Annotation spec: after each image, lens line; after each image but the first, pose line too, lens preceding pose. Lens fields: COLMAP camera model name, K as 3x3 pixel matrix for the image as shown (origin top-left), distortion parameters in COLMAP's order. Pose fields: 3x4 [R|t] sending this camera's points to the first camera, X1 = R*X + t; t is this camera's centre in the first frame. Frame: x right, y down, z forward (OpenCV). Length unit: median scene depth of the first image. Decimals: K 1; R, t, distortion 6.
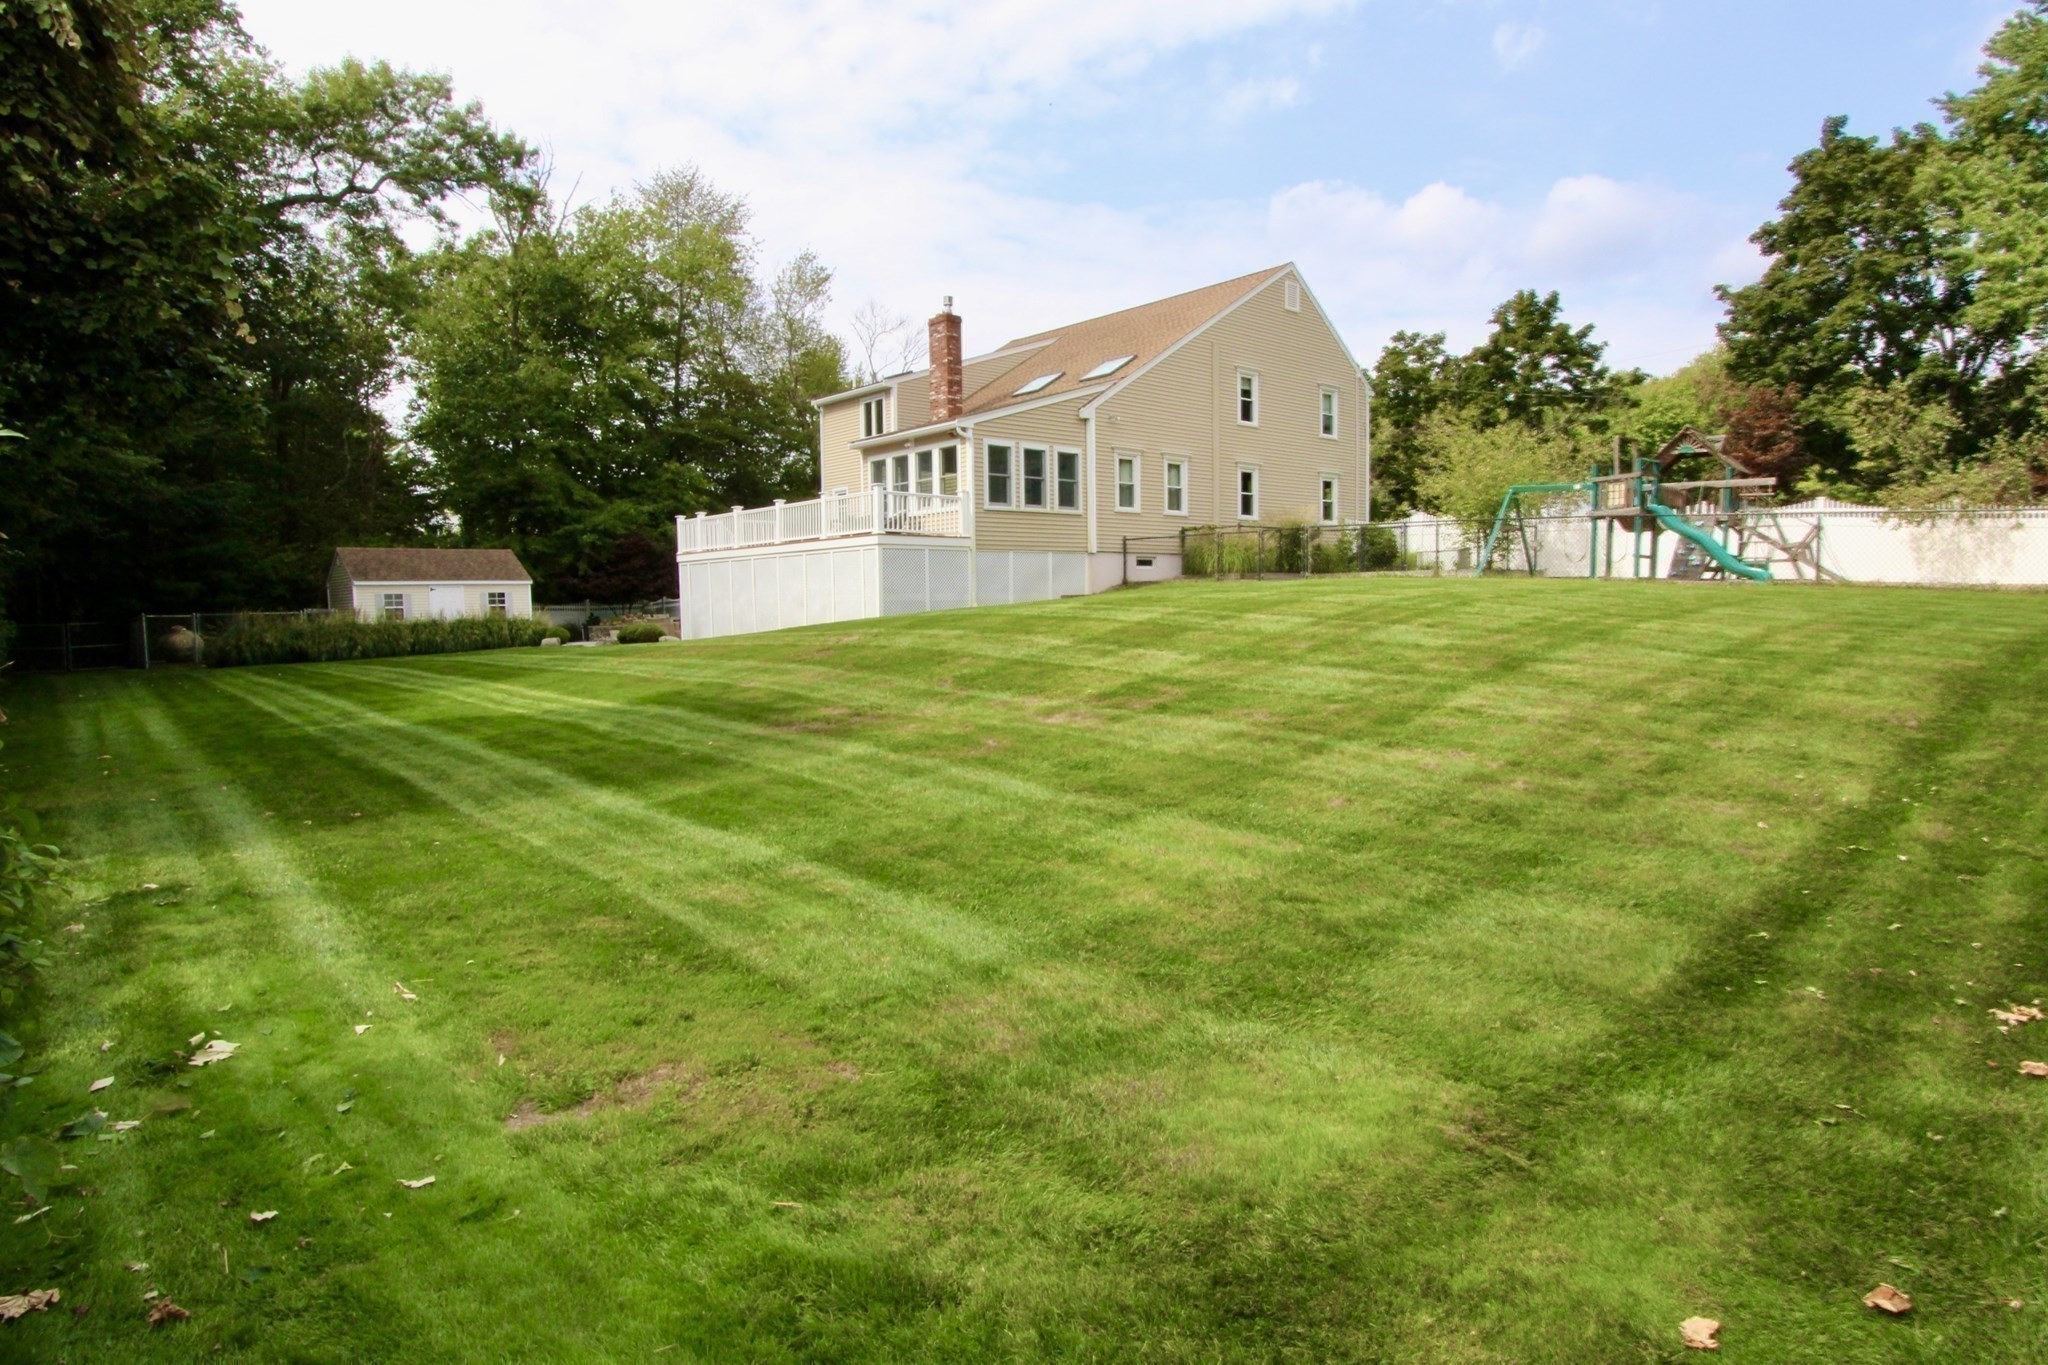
lens RADIAL K [[1038.3, 0, 1015.4], [0, 1038.3, 683.1], [0, 0, 1]] dist [-0.018563, -0.000584]
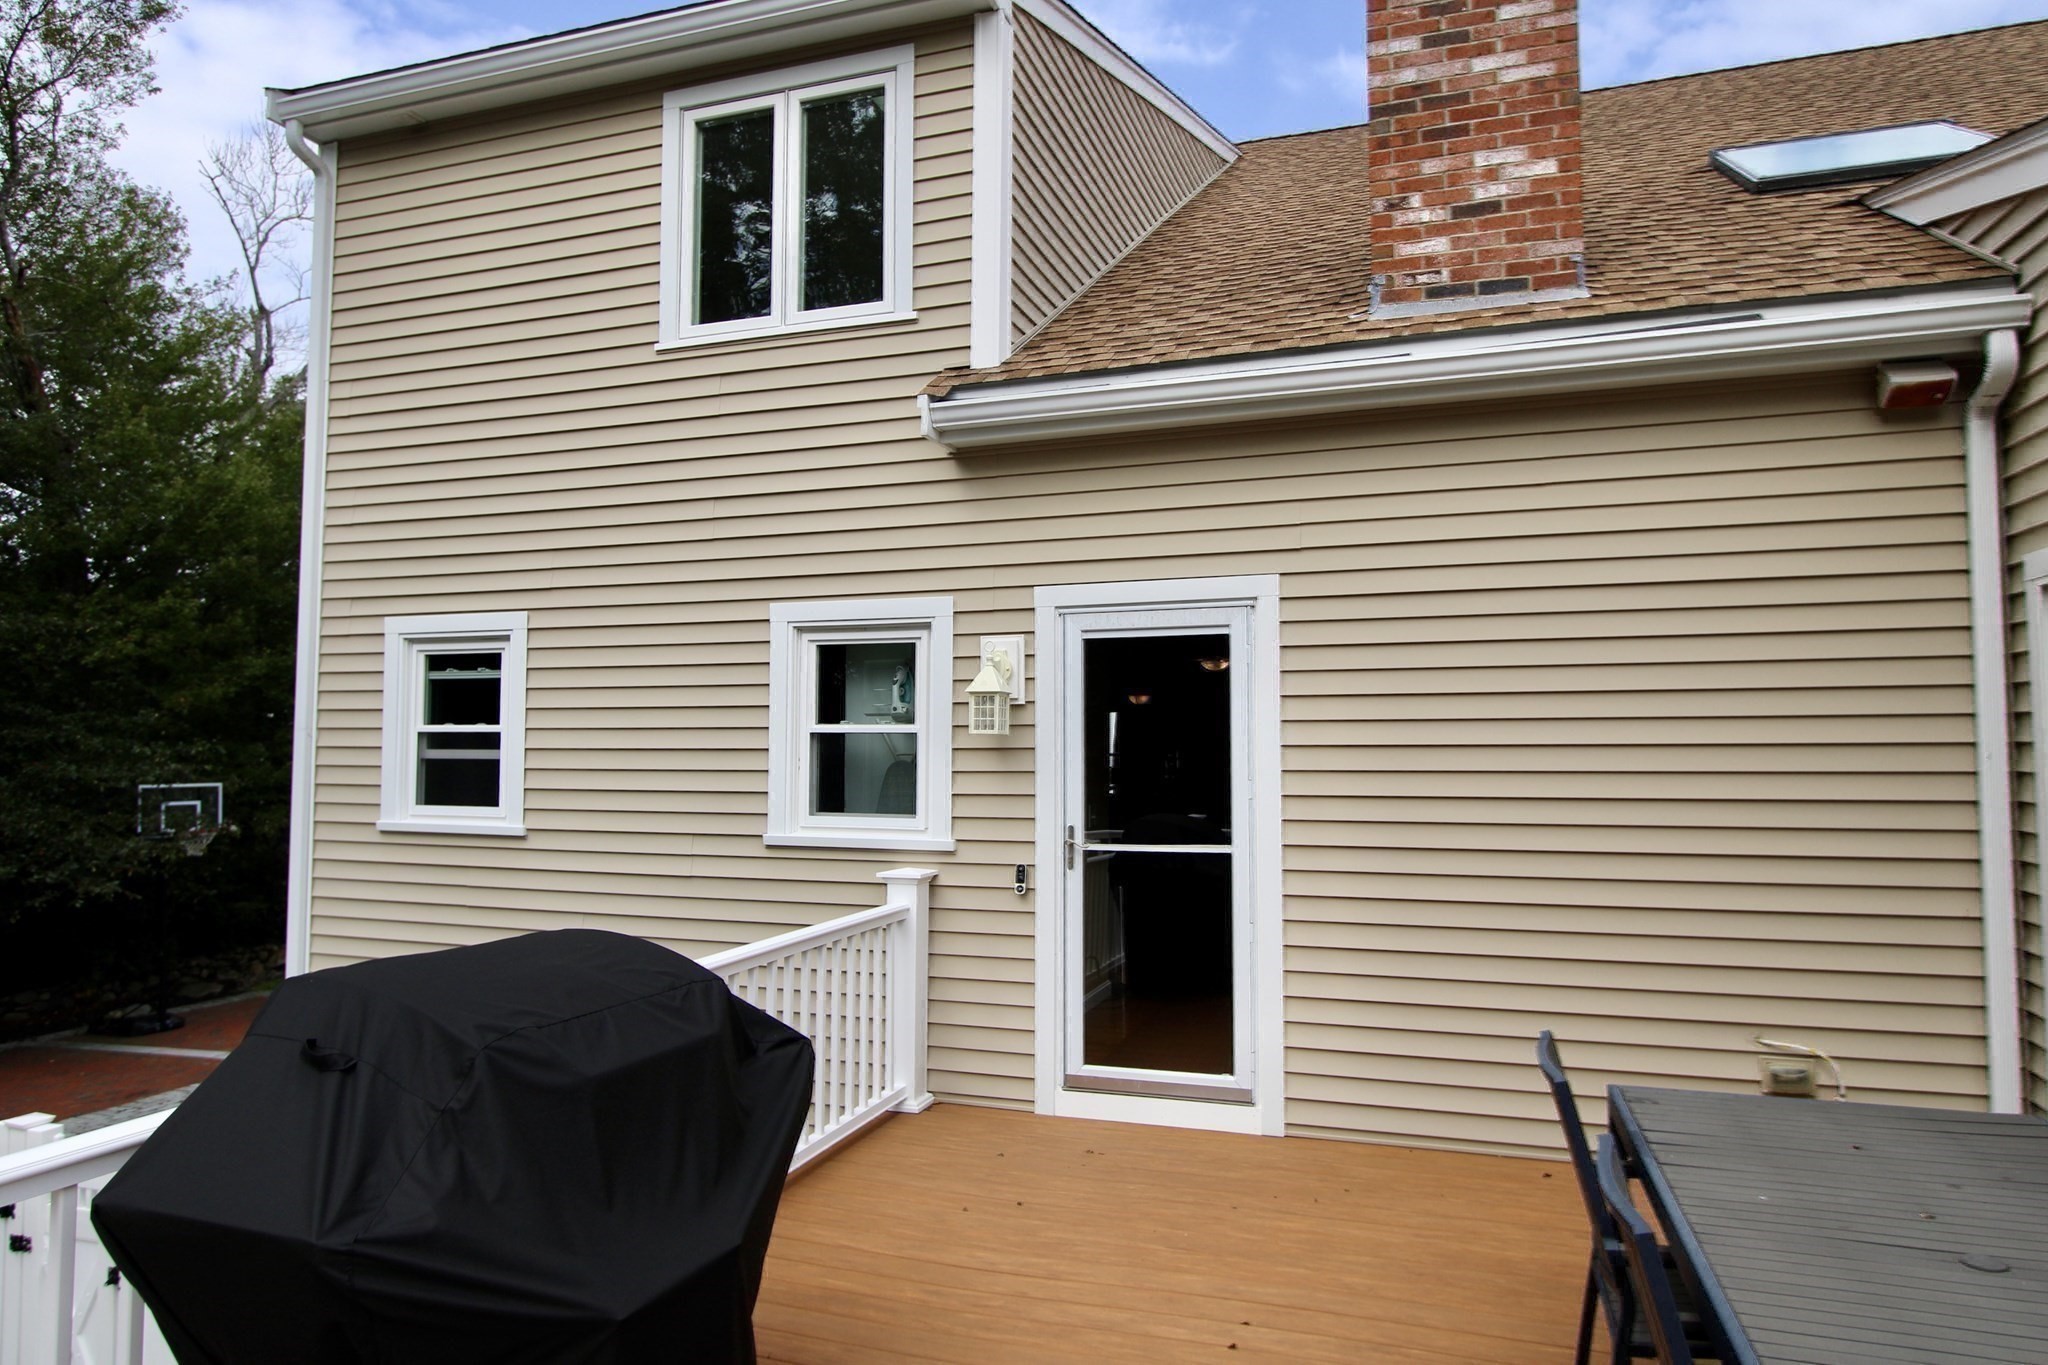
lens RADIAL K [[1248.7, 0, 1025.2], [0, 1248.7, 676.0], [0, 0, 1]] dist [-0.007061, -0.001964]
pose [[0.870520, 0.053266, 0.489242, -0.200704], [0.016925, 0.990297, -0.137934, -0.169379], [-0.491842, 0.128355, 0.861171, 0.869424]]
